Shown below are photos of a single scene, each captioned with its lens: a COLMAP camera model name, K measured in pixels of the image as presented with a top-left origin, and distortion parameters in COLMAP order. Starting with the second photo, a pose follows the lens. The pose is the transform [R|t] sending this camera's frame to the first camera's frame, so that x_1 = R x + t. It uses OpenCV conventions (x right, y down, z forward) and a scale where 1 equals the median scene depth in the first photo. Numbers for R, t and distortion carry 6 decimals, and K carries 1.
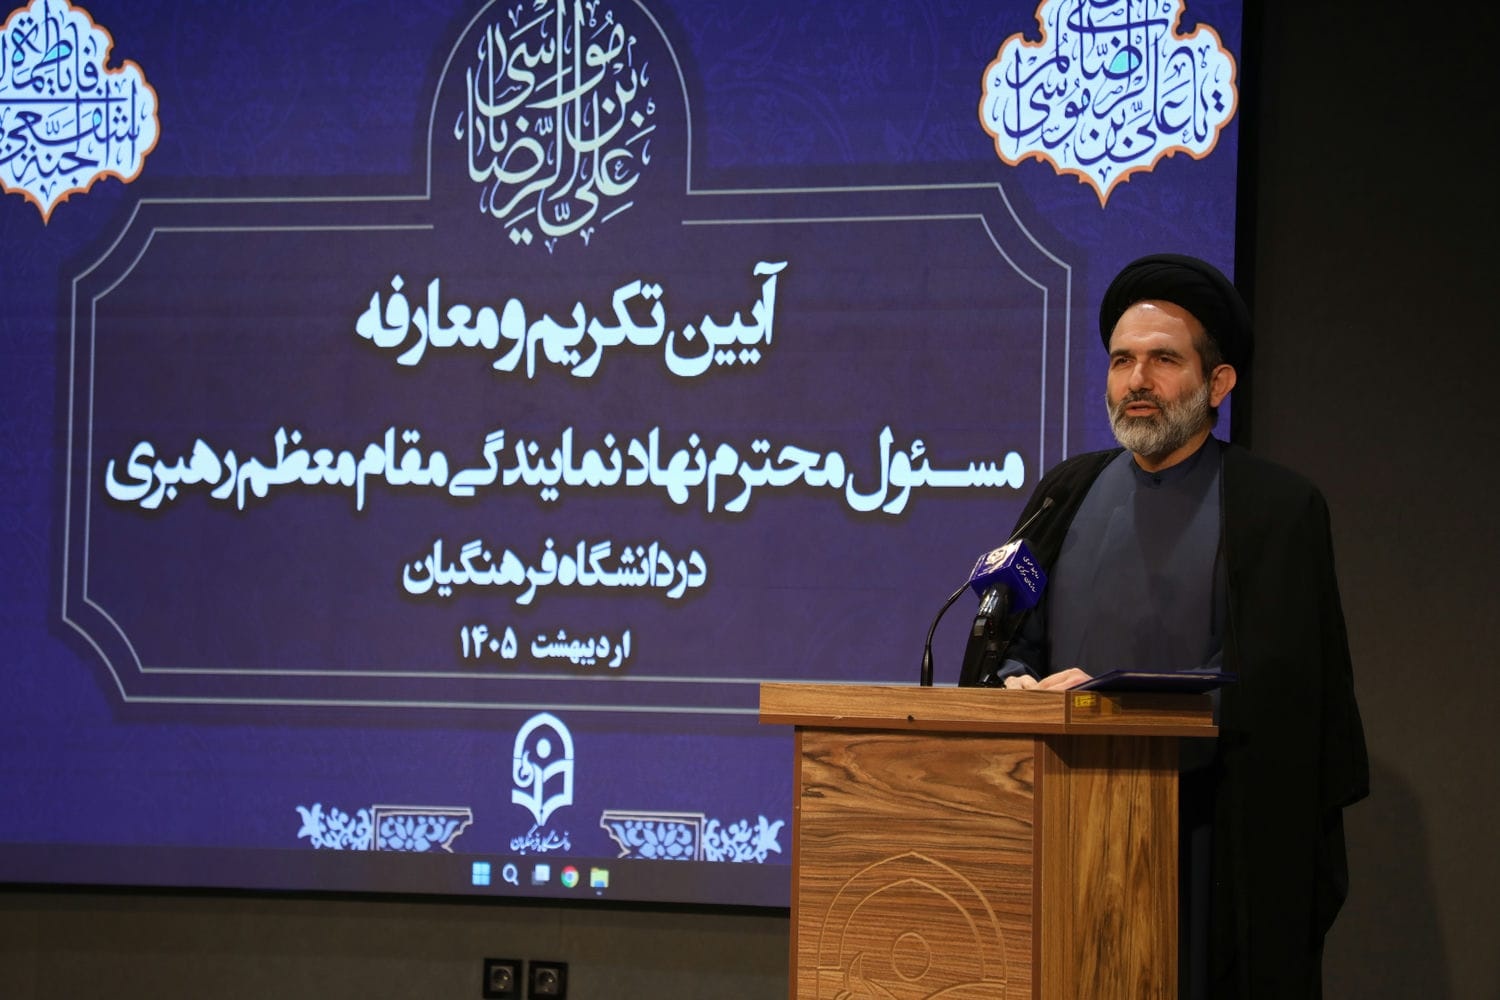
lens RADIAL K [[4200.1, 0, 749.1], [0, 4200.1, 495.5], [0, 0, 1]] dist [0.686167, 0.000000]
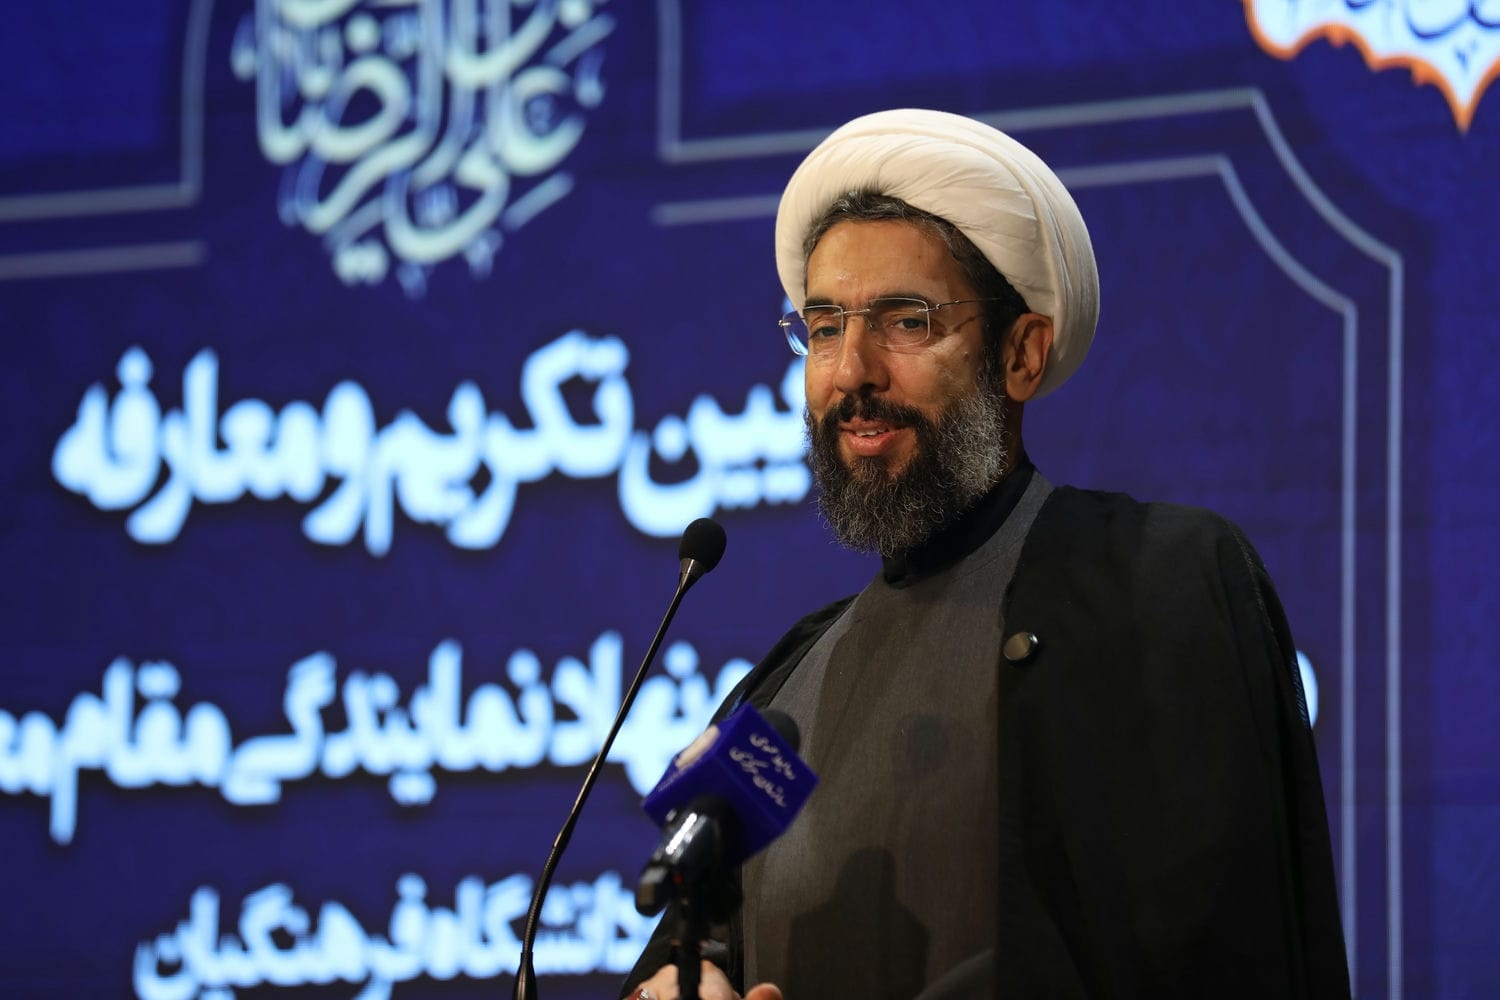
lens RADIAL K [[8060.3, 0, 741.0], [0, 8060.3, 488.1], [0, 0, 1]] dist [1.857146, 0.000000]
pose [[0.978656, -0.032995, -0.202840, 0.180859], [0.016607, 0.996496, -0.081972, 0.042856], [0.204834, 0.076854, 0.975775, 0.096744]]
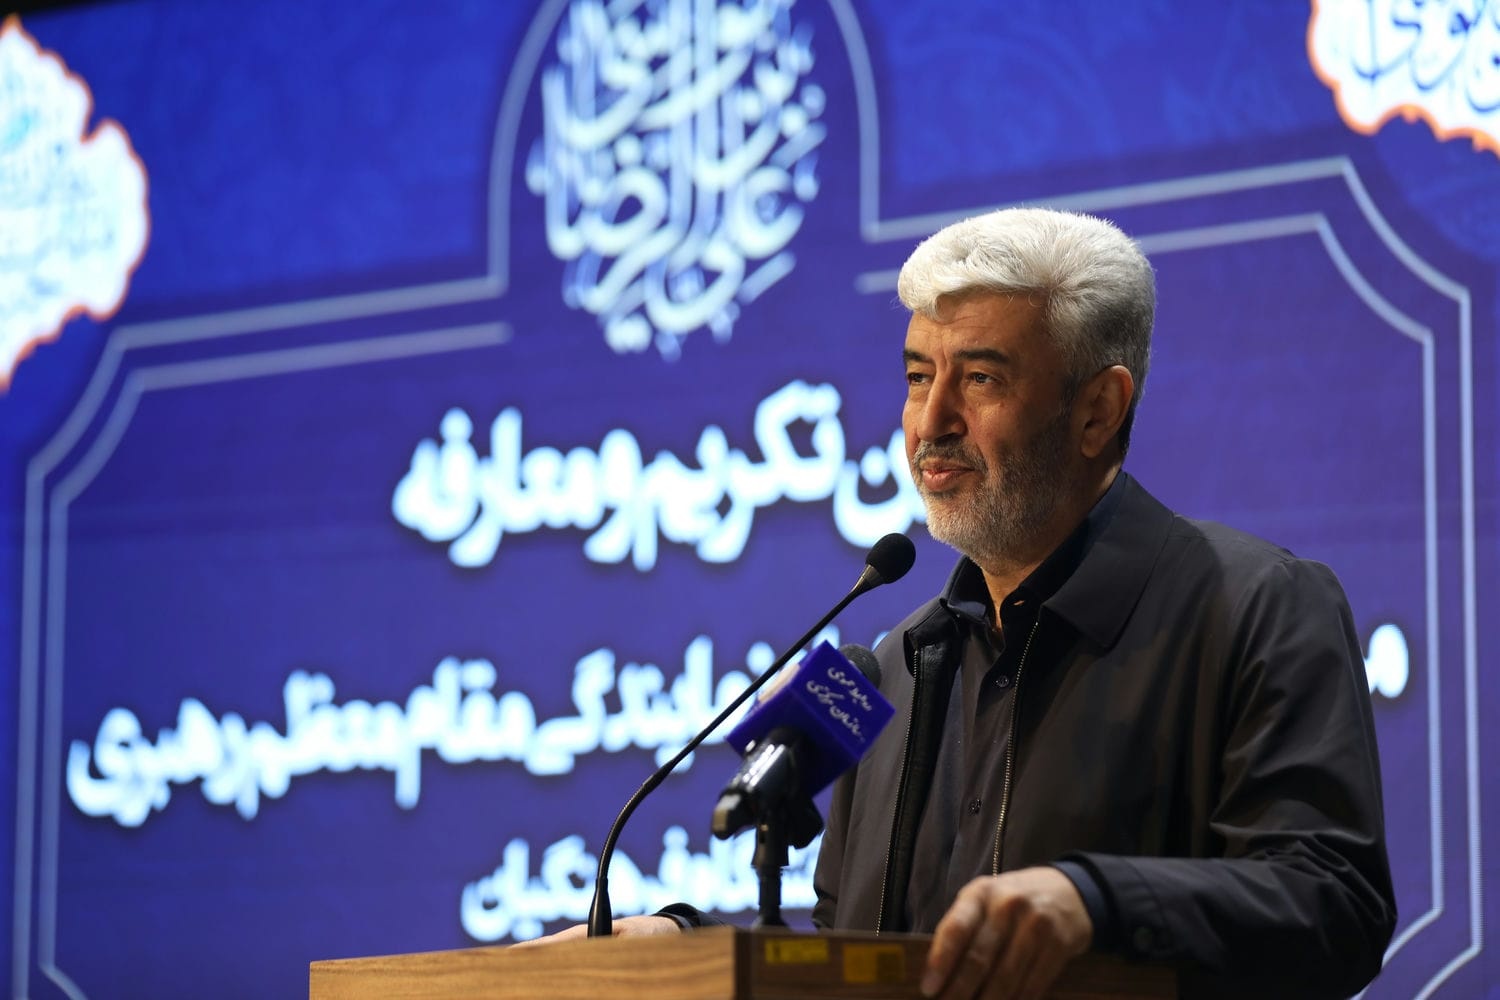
lens RADIAL K [[5075.9, 0, 747.2], [0, 5075.9, 511.9], [0, 0, 1]] dist [0.072106, 0.000000]
pose [[0.961113, -0.058061, -0.269981, 0.158888], [0.030883, 0.994113, -0.103850, 0.040419], [0.274422, 0.091474, 0.957249, 0.316167]]
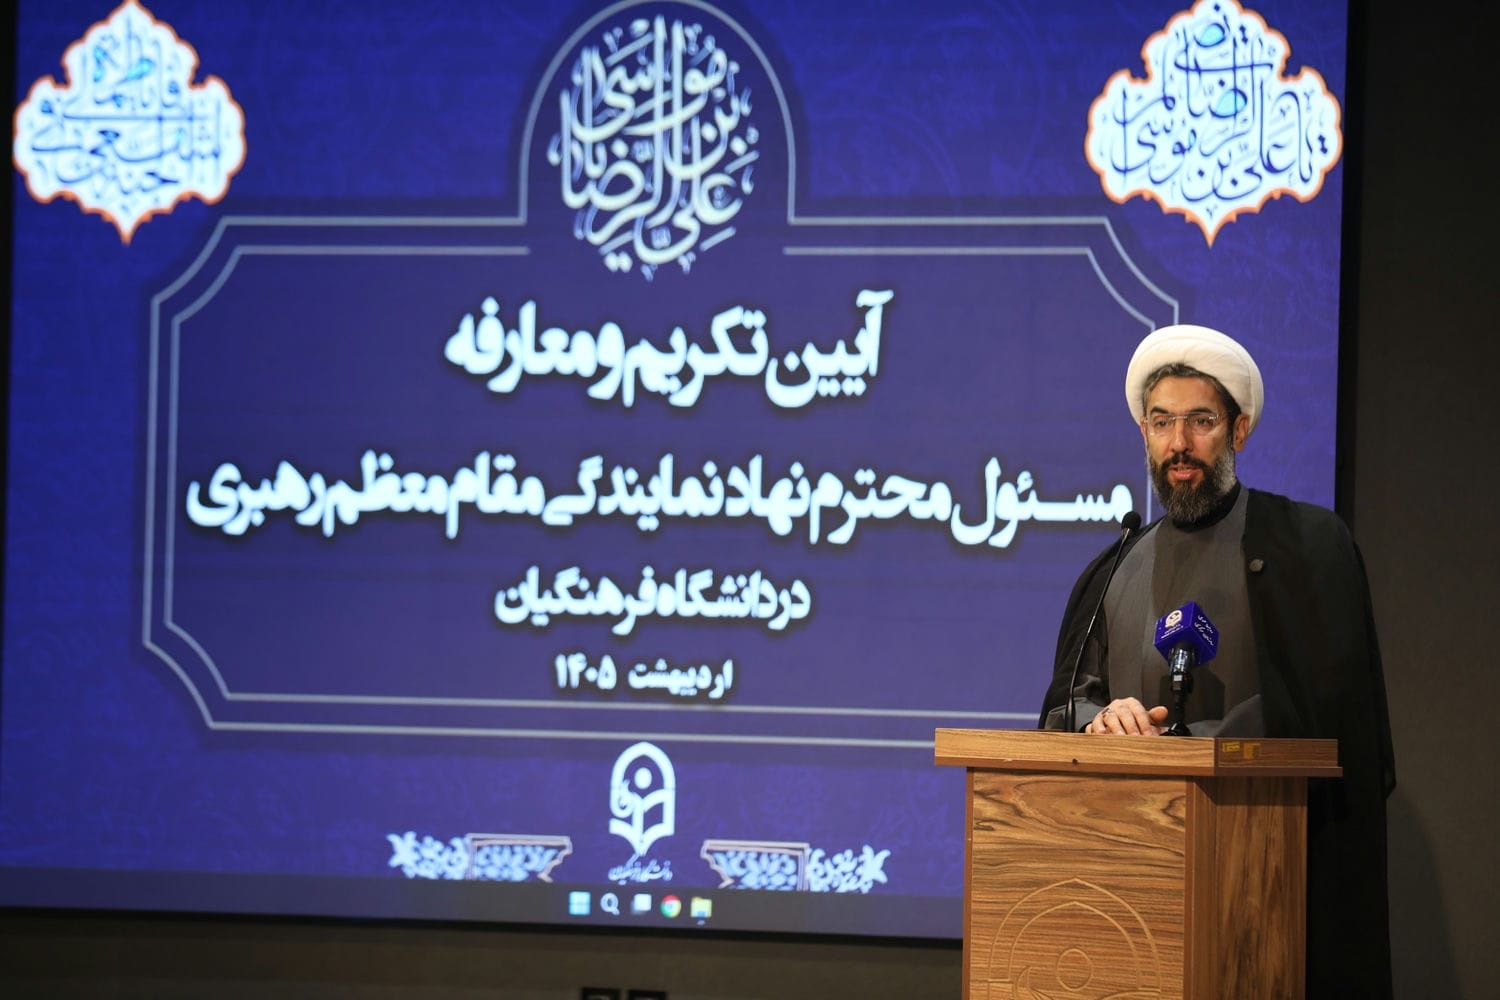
lens RADIAL K [[6348.4, 0, 736.7], [0, 6348.4, 491.0], [0, 0, 1]] dist [0.598598, 0.000000]
pose [[0.999370, 0.001135, 0.035470, -0.080246], [-0.001868, 0.999785, 0.020629, -0.038971], [-0.035439, -0.020683, 0.999158, -0.500439]]
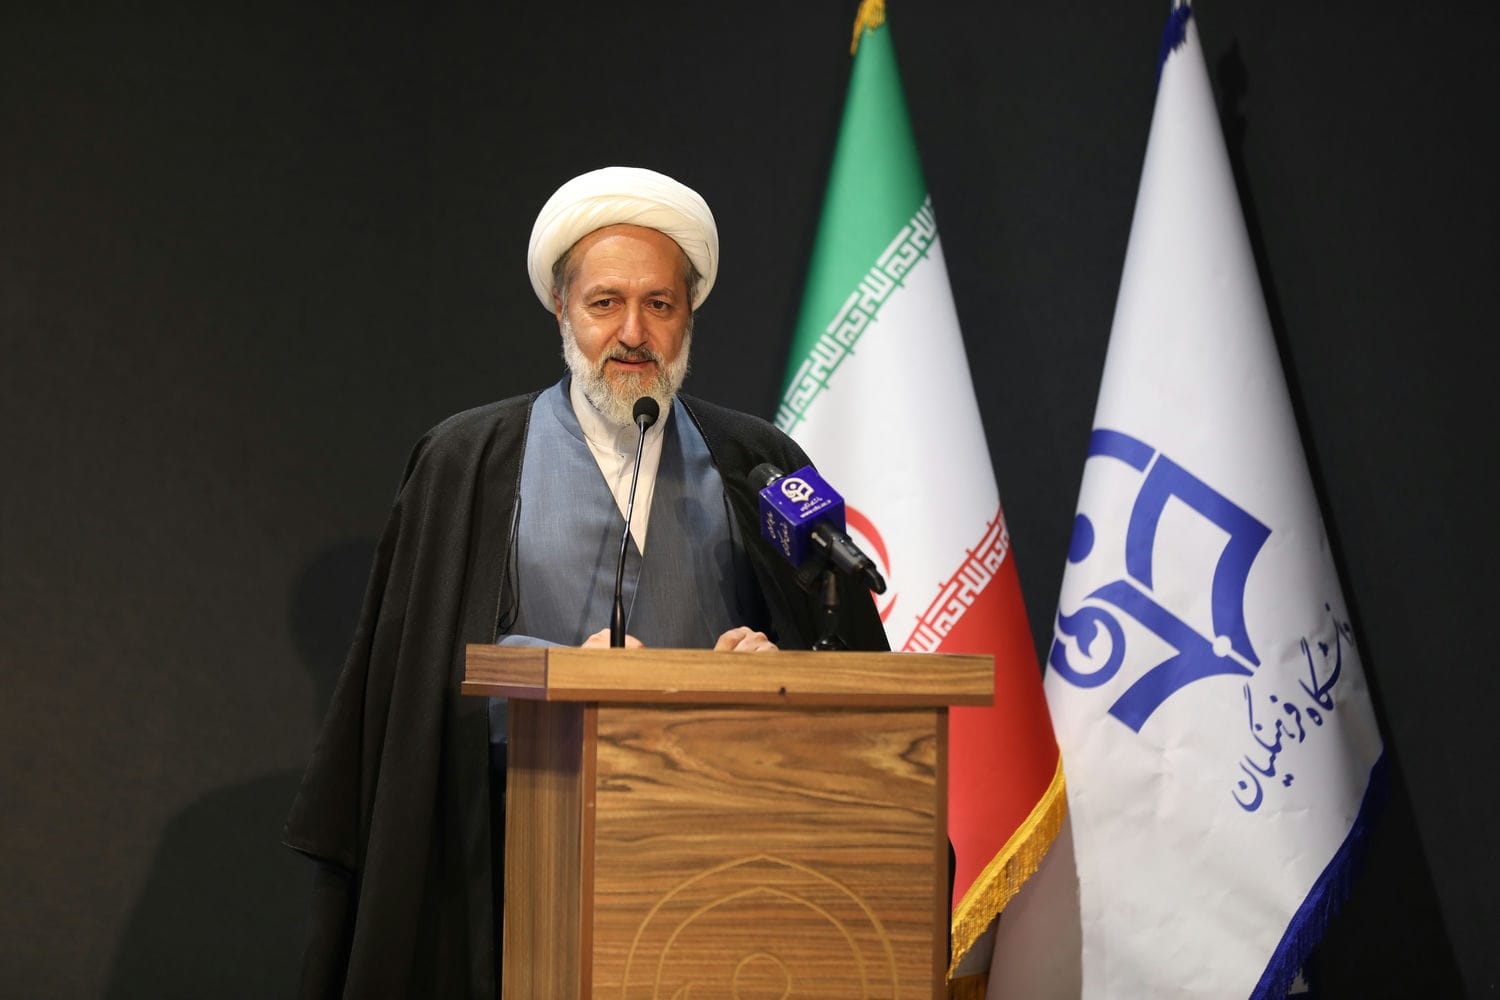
lens RADIAL K [[8060.3, 0, 750.6], [0, 8060.3, 494.5], [0, 0, 1]] dist [1.857146, 0.000000]
pose [[0.572141, -0.001641, 0.820154, -0.876958], [-0.040916, 0.998696, 0.030541, -0.022746], [-0.819134, -0.051031, 0.571327, 0.082958]]
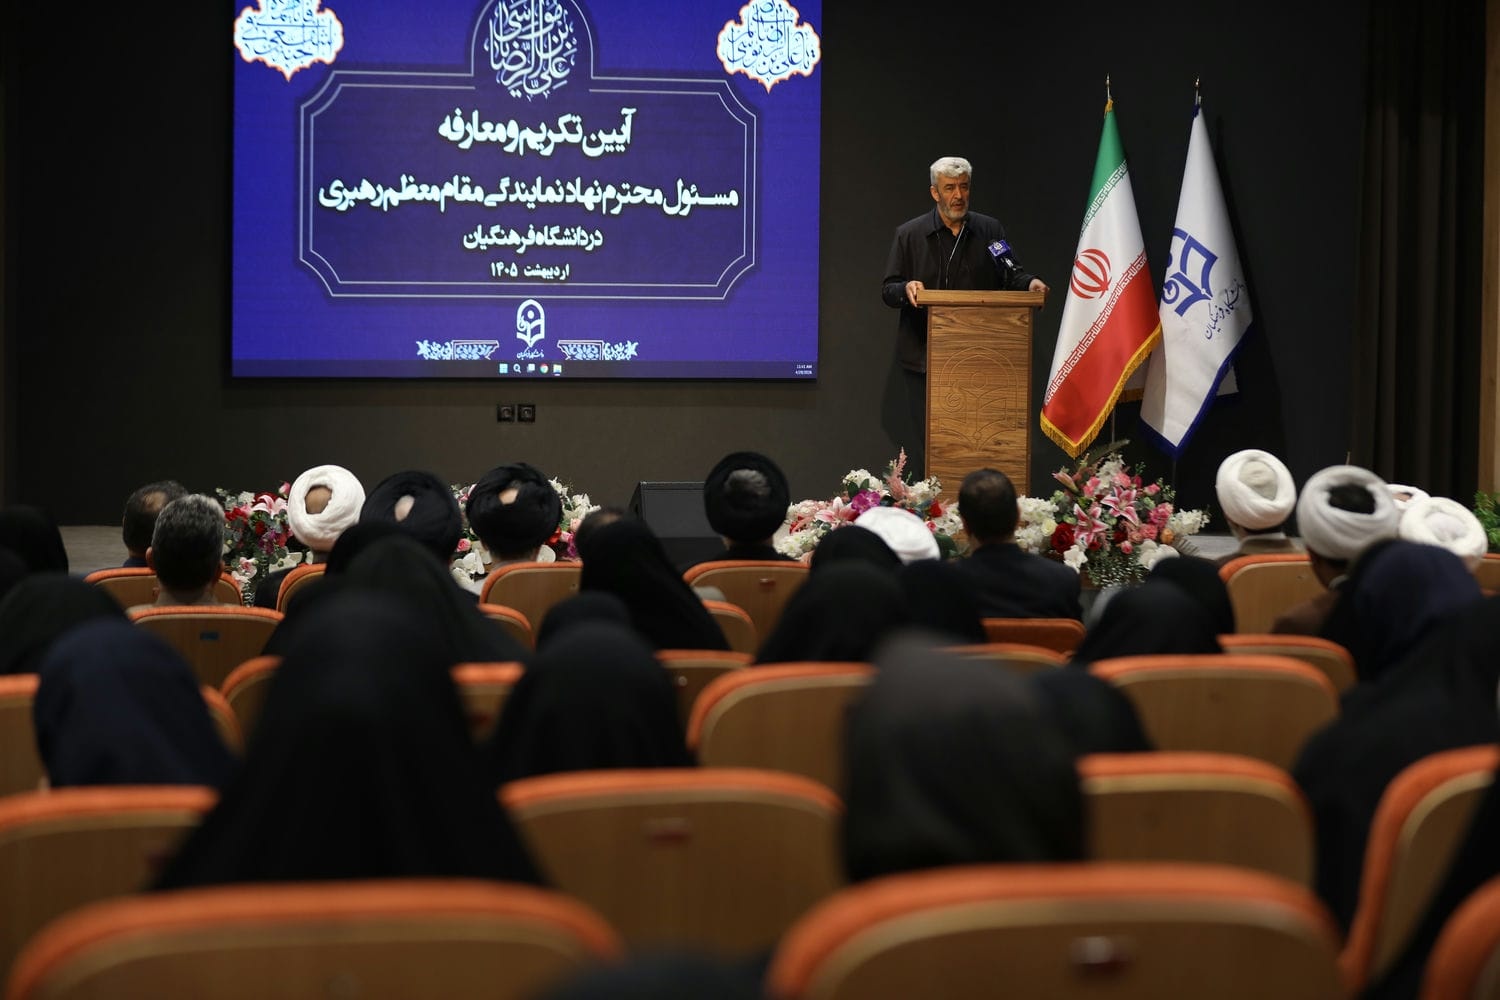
lens RADIAL K [[3330.5, 0, 756.4], [0, 3330.5, 500.6], [0, 0, 1]] dist [-0.206385, 0.000000]
pose [[0.805454, -0.052244, 0.590351, -1.044577], [-0.019846, 0.993171, 0.114969, -0.052126], [-0.592326, -0.104318, 0.798917, -0.558149]]
